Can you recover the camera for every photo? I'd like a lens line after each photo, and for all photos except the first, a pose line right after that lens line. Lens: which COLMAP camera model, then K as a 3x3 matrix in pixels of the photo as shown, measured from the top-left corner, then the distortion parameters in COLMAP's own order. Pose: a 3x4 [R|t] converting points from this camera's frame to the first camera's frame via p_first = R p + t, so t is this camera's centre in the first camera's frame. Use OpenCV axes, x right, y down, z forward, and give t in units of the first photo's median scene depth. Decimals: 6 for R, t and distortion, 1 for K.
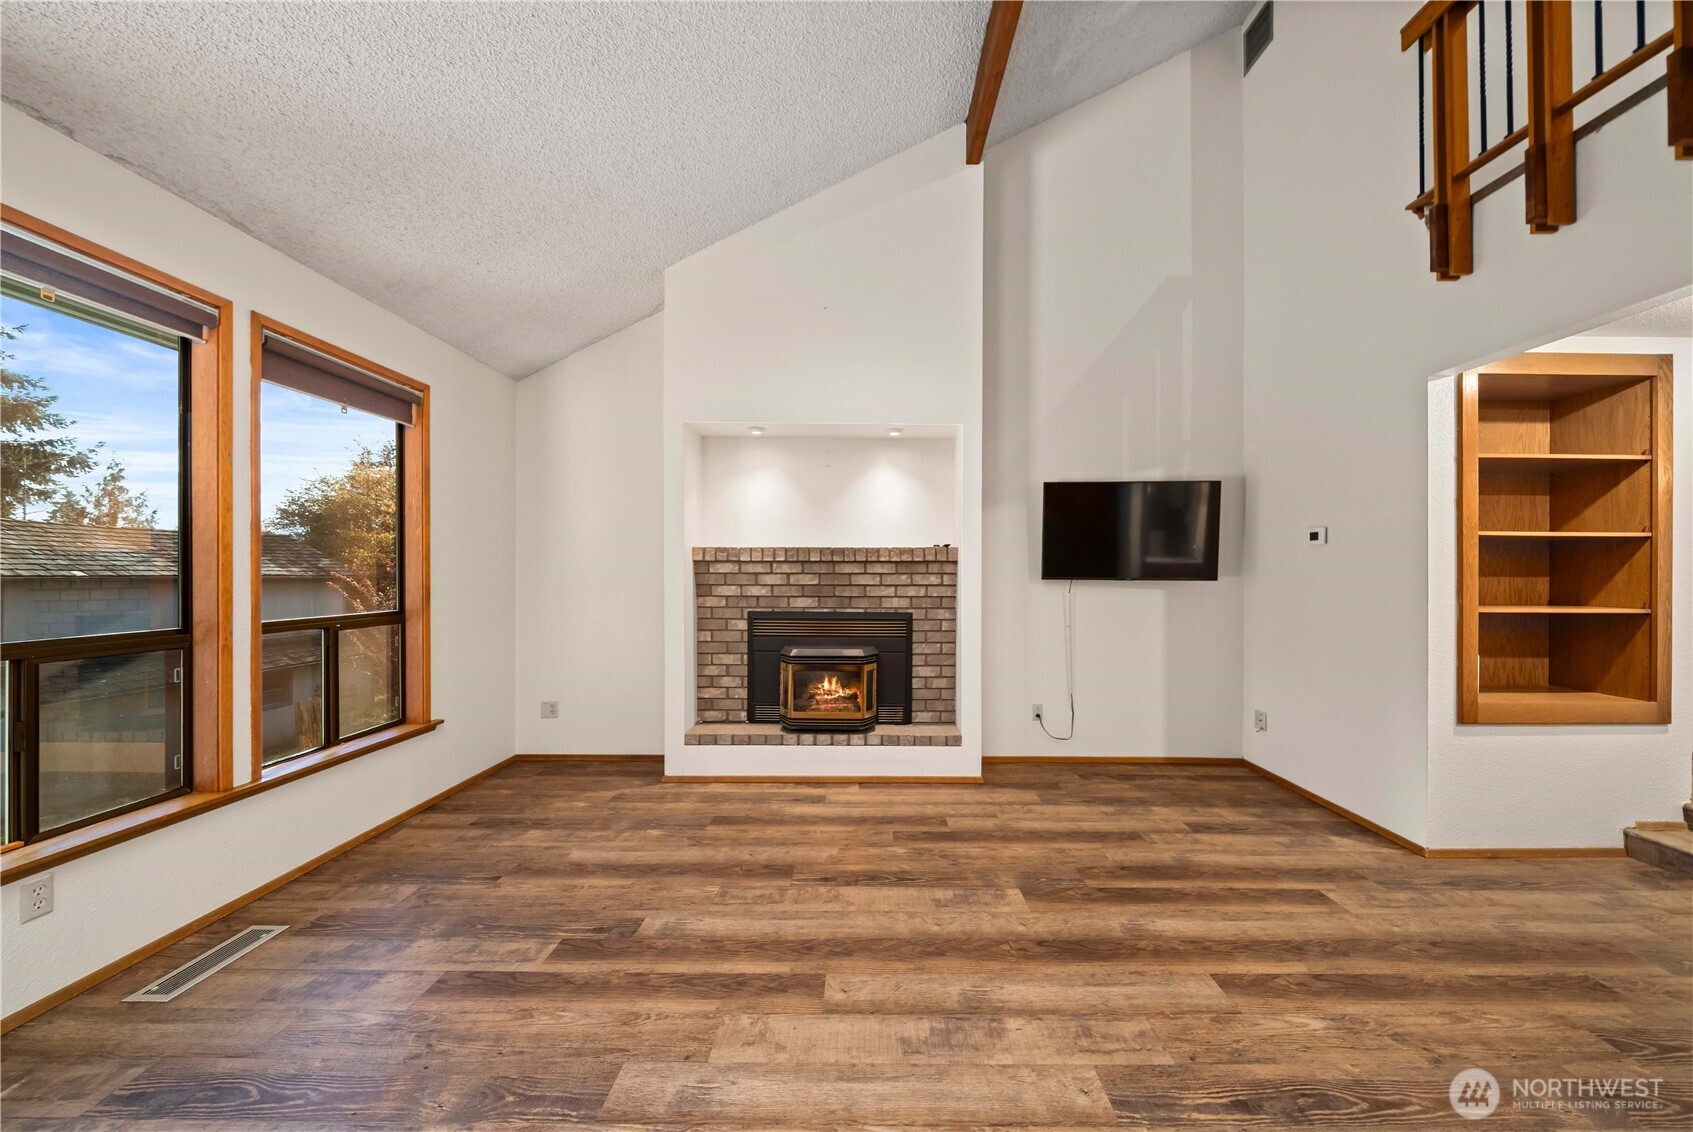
lens RADIAL K [[600.8, 0, 867.3], [0, 600.8, 573.1], [0, 0, 1]] dist [-0.004634, -0.000170]
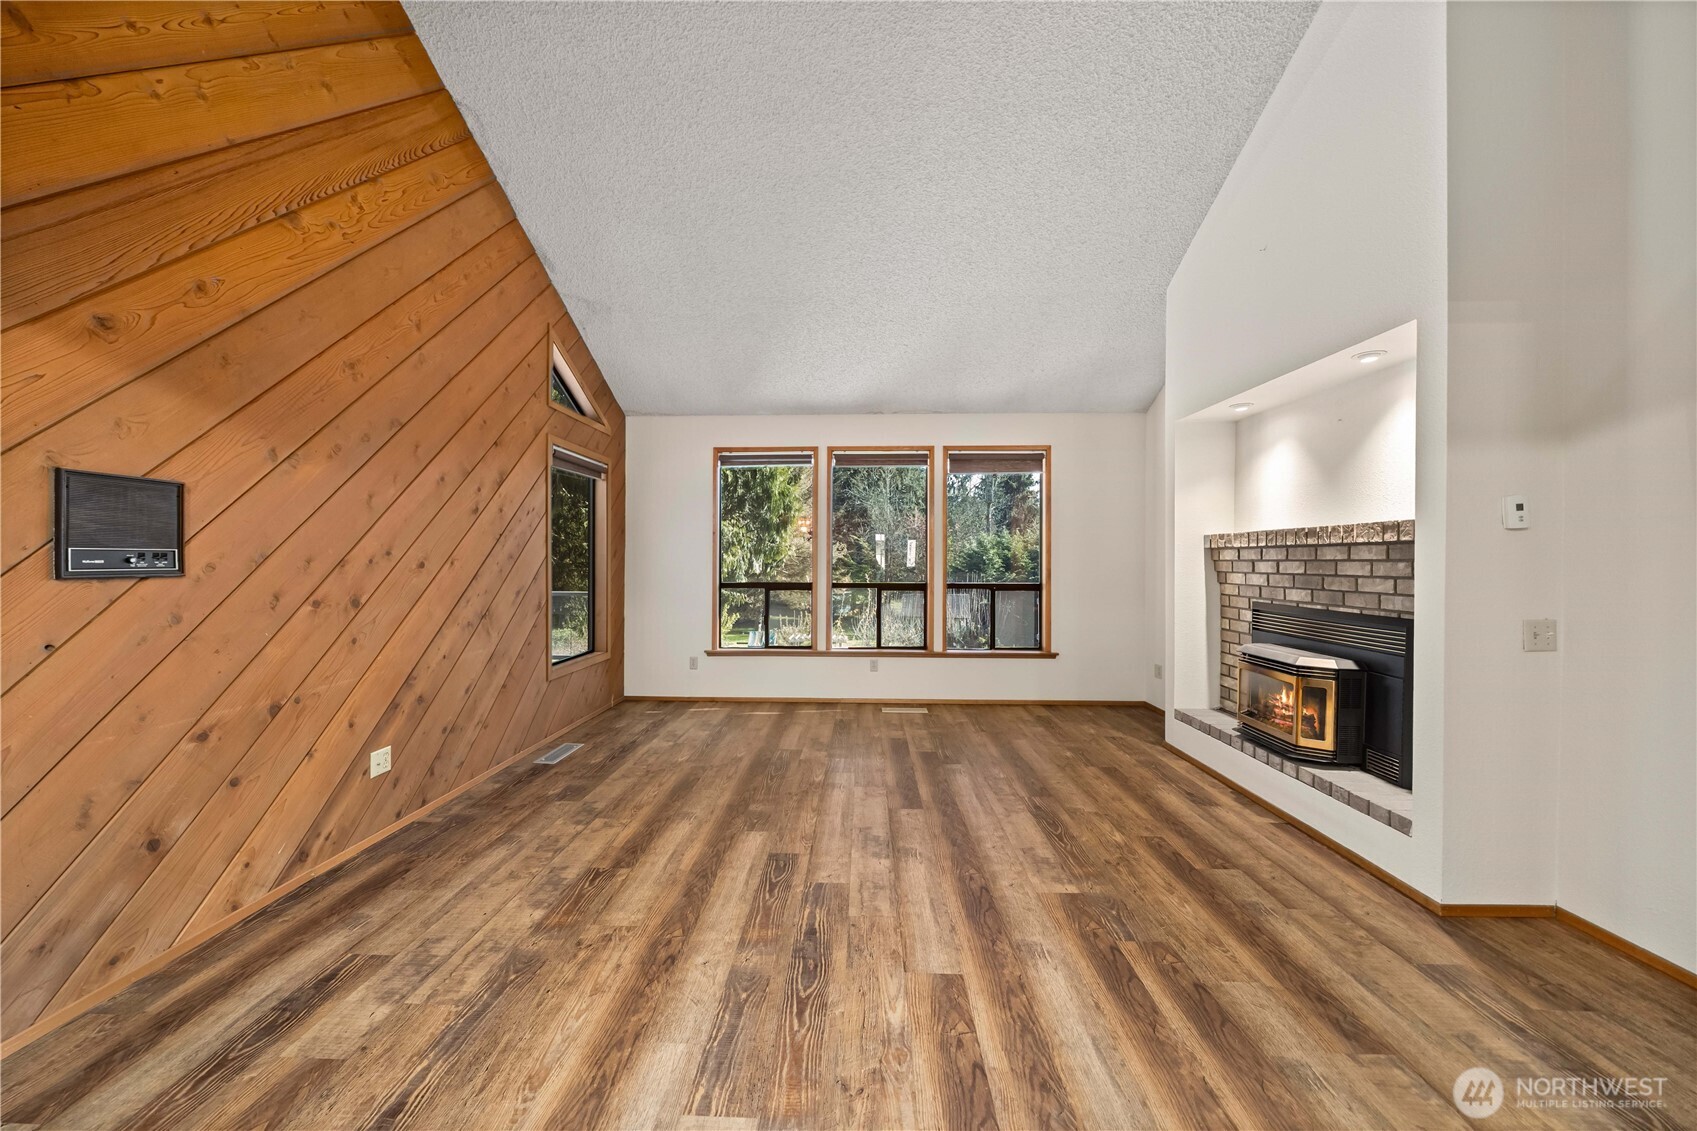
lens RADIAL K [[596.0, 0, 848.5], [0, 596.0, 565.5], [0, 0, 1]] dist [0.000140, 0.000000]
pose [[-0.024037, 0.004753, -0.999700, 0.799524], [-0.001853, 0.999987, 0.004799, 0.005136], [0.999709, 0.001968, -0.024027, 0.439297]]
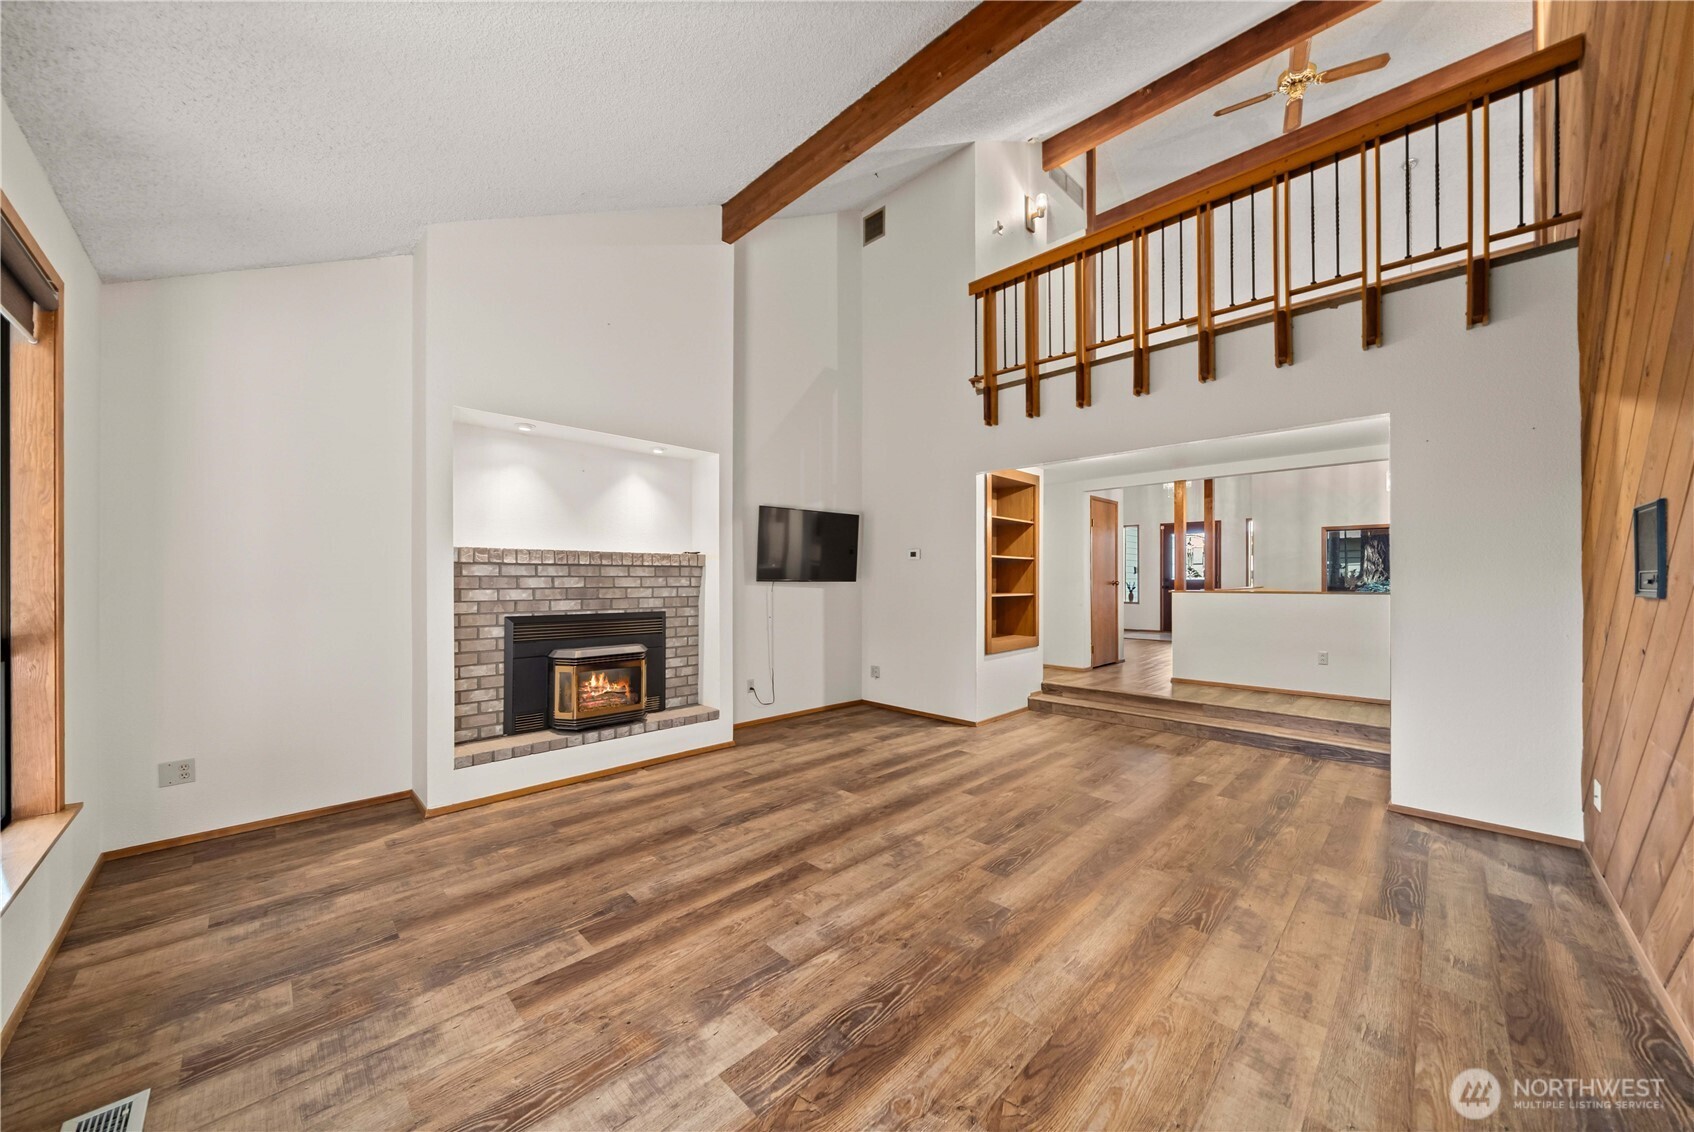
lens RADIAL K [[591.5, 0, 839.3], [0, 591.5, 576.6], [0, 0, 1]] dist [-0.004705, -0.000067]
pose [[0.713039, 0.000543, 0.701125, -0.516522], [-0.000688, 1.000000, -0.000076, 0.000437], [-0.701124, -0.000428, 0.713039, -0.022280]]
